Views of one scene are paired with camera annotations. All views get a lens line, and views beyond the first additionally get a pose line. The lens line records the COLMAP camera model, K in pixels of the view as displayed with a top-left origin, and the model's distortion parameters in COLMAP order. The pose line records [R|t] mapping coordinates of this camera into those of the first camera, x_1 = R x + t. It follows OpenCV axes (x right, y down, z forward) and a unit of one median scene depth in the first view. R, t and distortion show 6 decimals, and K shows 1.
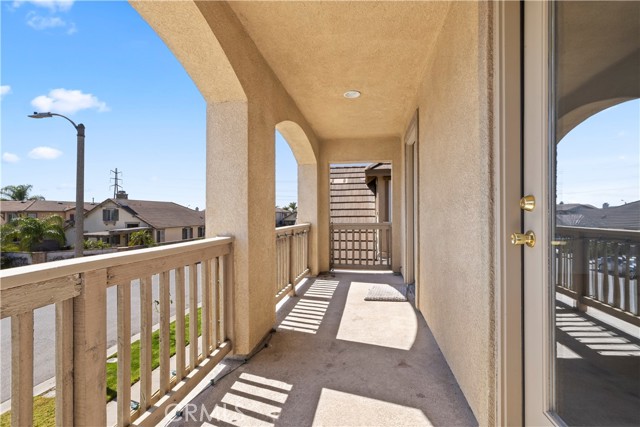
lens RADIAL K [[272.9, 0, 319.7], [0, 272.9, 218.6], [0, 0, 1]] dist [-0.000006, 0.000138]
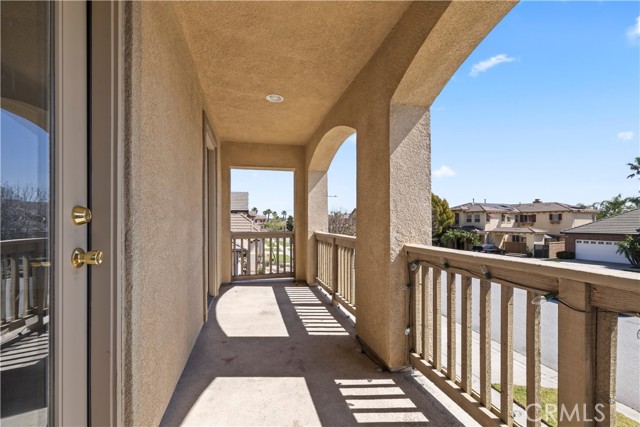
lens RADIAL K [[272.9, 0, 319.7], [0, 272.9, 218.6], [0, 0, 1]] dist [-0.000006, 0.000138]
pose [[-0.900956, 0.006876, -0.433856, 0.407128], [0.003517, 0.999957, 0.008544, -0.037960], [0.433896, 0.006172, -0.900942, 1.948680]]
